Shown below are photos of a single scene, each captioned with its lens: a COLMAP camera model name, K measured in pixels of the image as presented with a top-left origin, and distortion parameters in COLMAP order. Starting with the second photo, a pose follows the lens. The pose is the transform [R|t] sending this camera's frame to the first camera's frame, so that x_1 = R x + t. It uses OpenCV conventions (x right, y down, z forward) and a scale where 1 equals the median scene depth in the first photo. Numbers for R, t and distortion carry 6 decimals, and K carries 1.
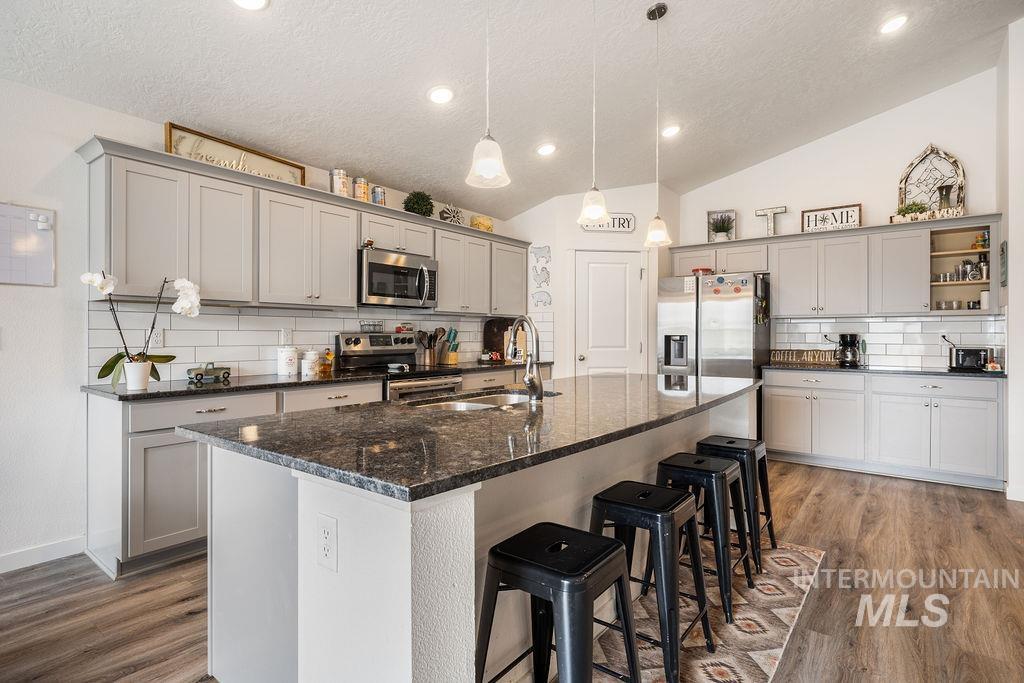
lens RADIAL K [[509.9, 0, 519.2], [0, 509.9, 333.3], [0, 0, 1]] dist [-0.002952, -0.000741]
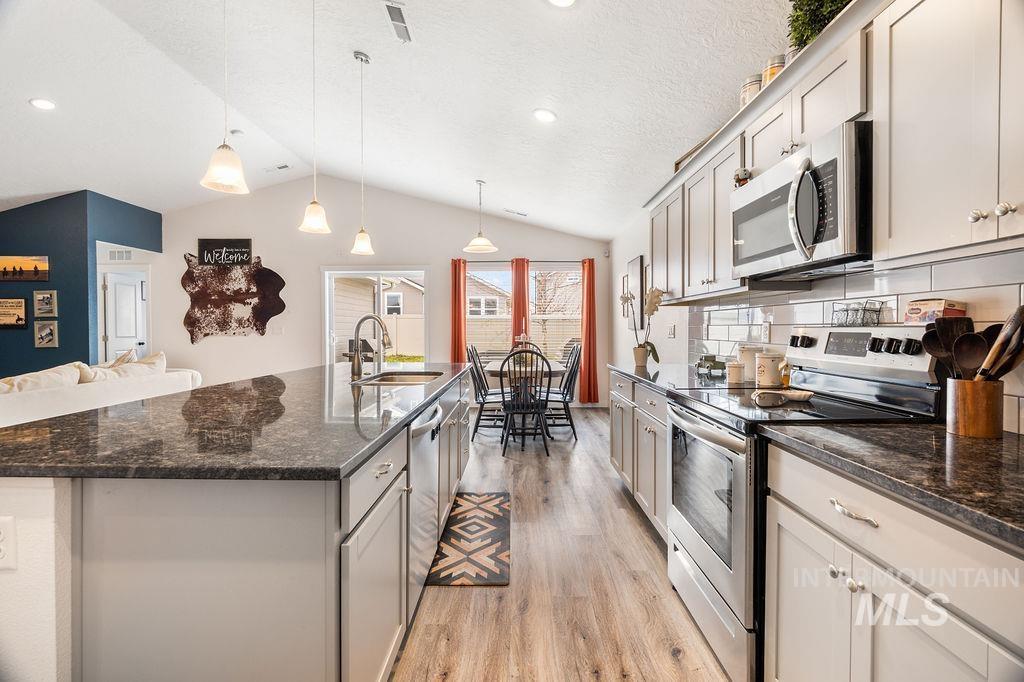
lens RADIAL K [[469.6, 0, 516.9], [0, 469.6, 326.4], [0, 0, 1]] dist [0.002815, -0.001768]
pose [[-0.792987, -0.002735, -0.609232, 0.259100], [0.002200, 0.999971, -0.007352, 0.001697], [0.609234, -0.007170, -0.792958, 1.297433]]
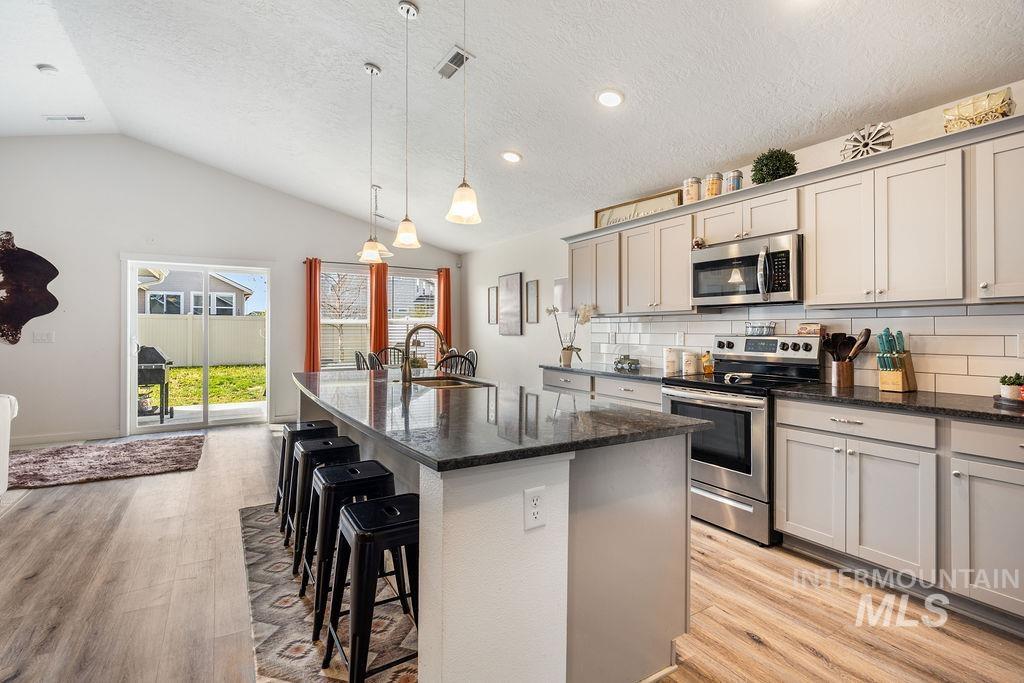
lens RADIAL K [[486.7, 0, 513.0], [0, 486.7, 327.3], [0, 0, 1]] dist [0.004281, -0.002643]
pose [[-0.362976, -0.008868, -0.931756, 0.699567], [0.000683, 0.999952, -0.009783, -0.008839], [0.931798, -0.004188, -0.362953, 1.020781]]
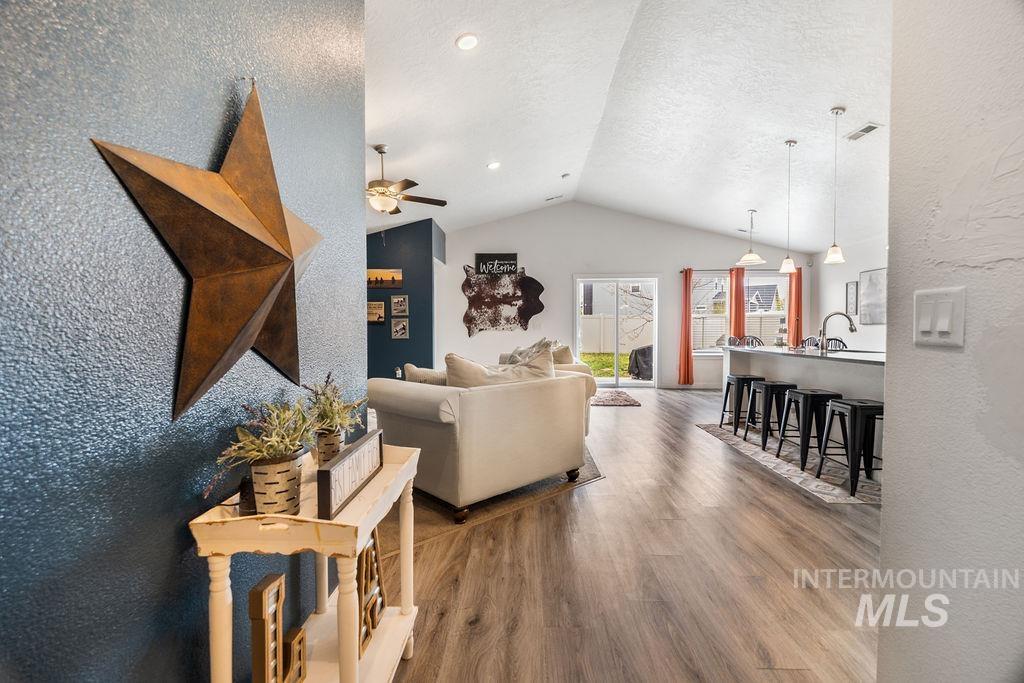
lens RADIAL K [[469.6, 0, 513.7], [0, 469.6, 341.7], [0, 0, 1]] dist [0.002815, -0.001768]
pose [[-0.812011, 0.016861, -0.583398, 1.346924], [0.003272, 0.999698, 0.024338, 0.021720], [0.583632, 0.017853, -0.811822, 1.074325]]
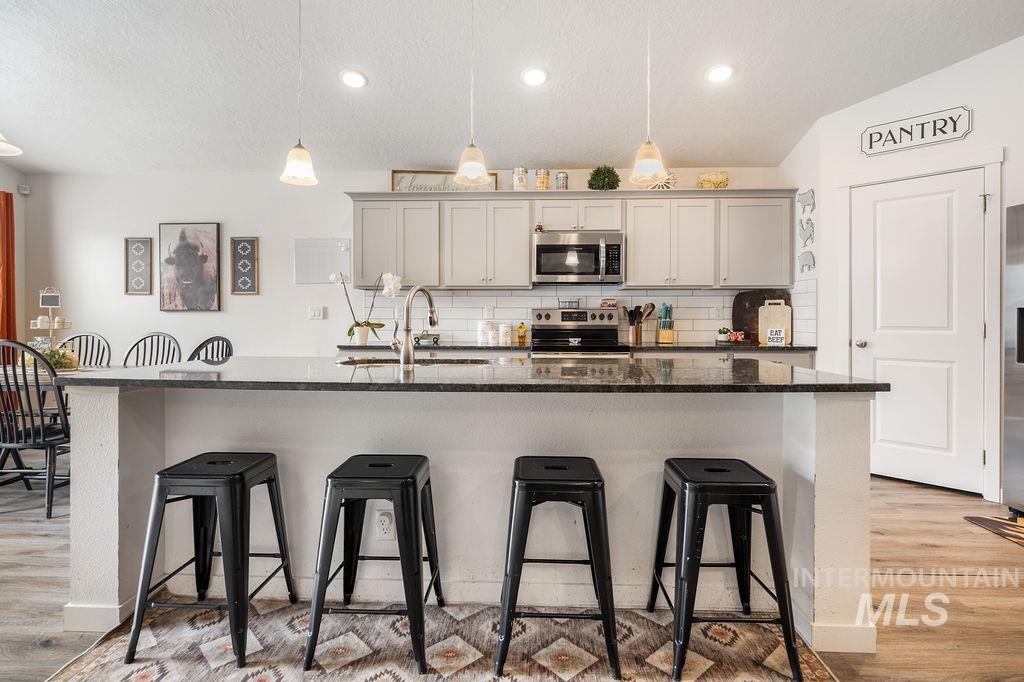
lens RADIAL K [[509.9, 0, 511.2], [0, 509.9, 320.0], [0, 0, 1]] dist [-0.002952, -0.000741]
pose [[0.576785, 0.004917, -0.816881, 0.579853], [0.001160, 0.999976, 0.006838, 0.016605], [0.816895, -0.004892, 0.576765, 0.316171]]
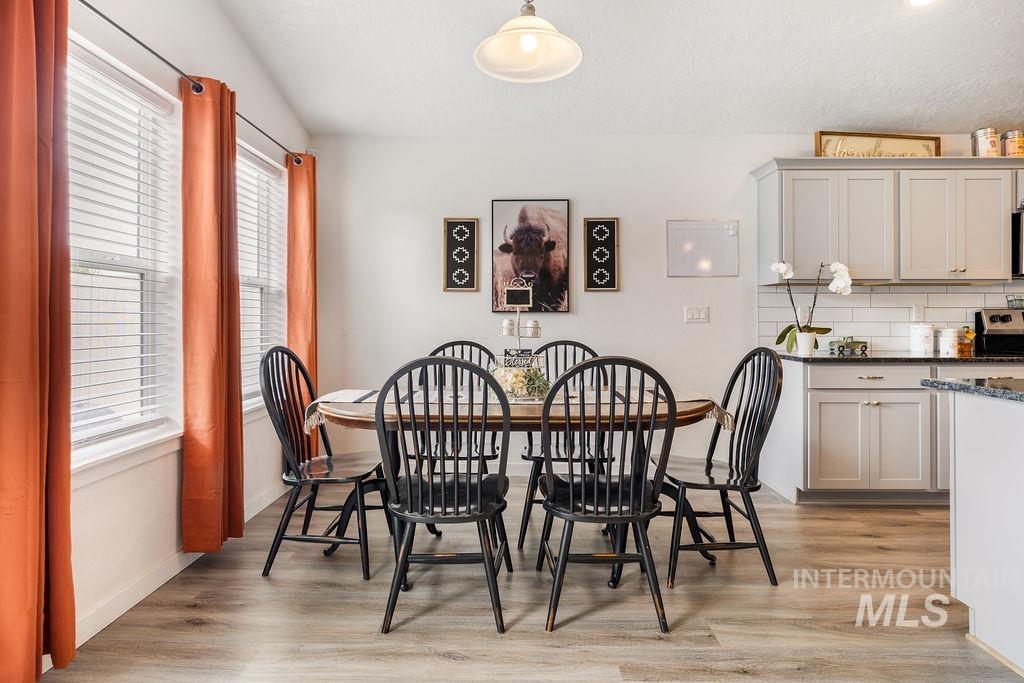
lens RADIAL K [[509.9, 0, 528.1], [0, 509.9, 318.1], [0, 0, 1]] dist [-0.002952, -0.000741]
pose [[0.592150, -0.003380, -0.805821, -0.107052], [0.002246, 0.999994, -0.002544, 0.015891], [0.805825, -0.000303, 0.592154, -0.189124]]
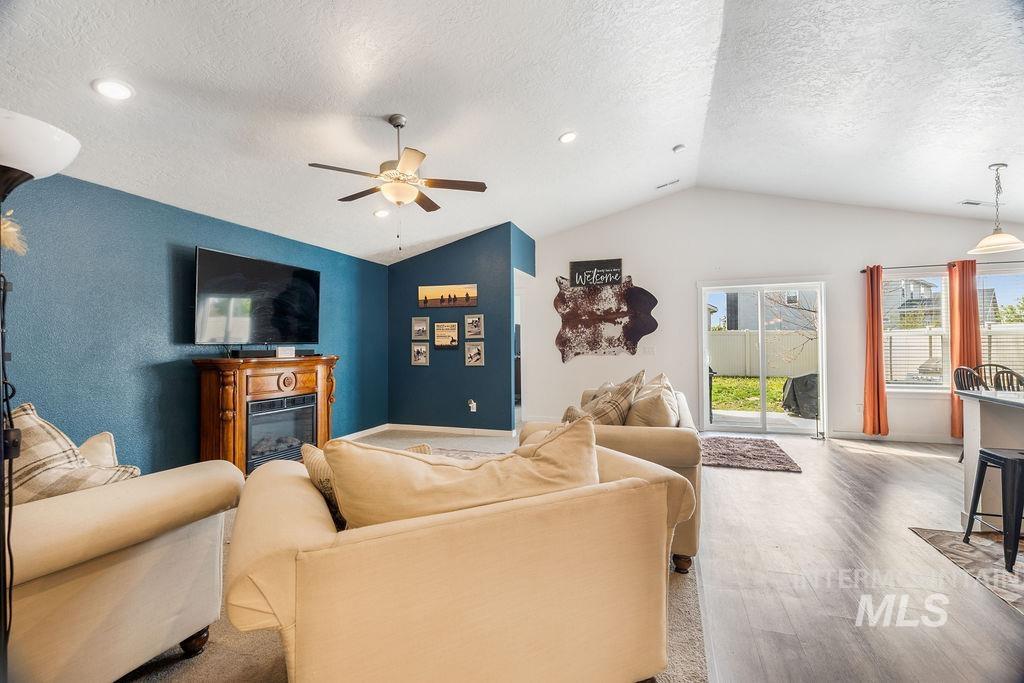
lens RADIAL K [[469.6, 0, 509.8], [0, 469.6, 336.5], [0, 0, 1]] dist [0.002815, -0.001768]
pose [[-0.945048, -0.001577, -0.326927, 0.993265], [0.006542, 0.999697, -0.023733, -0.009328], [0.326865, -0.024568, -0.944752, 0.792794]]
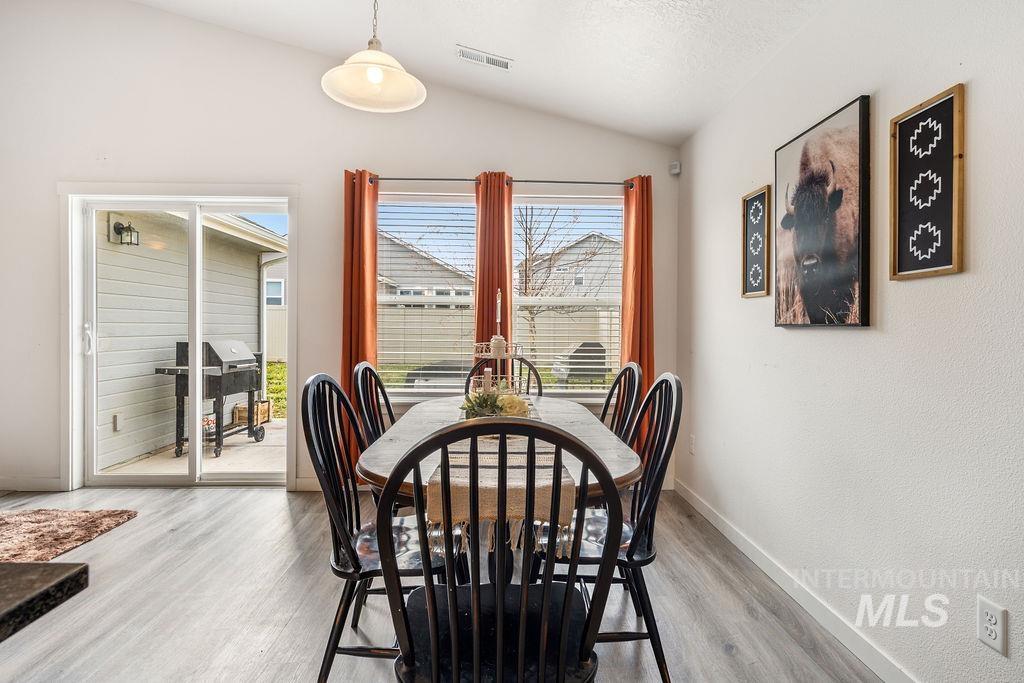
lens RADIAL K [[509.9, 0, 512.5], [0, 509.9, 337.4], [0, 0, 1]] dist [-0.002952, -0.000741]
pose [[-0.773715, 0.007030, -0.633495, -0.290775], [-0.004770, 0.999845, 0.016921, 0.006177], [0.633516, 0.016114, -0.773562, 0.611518]]
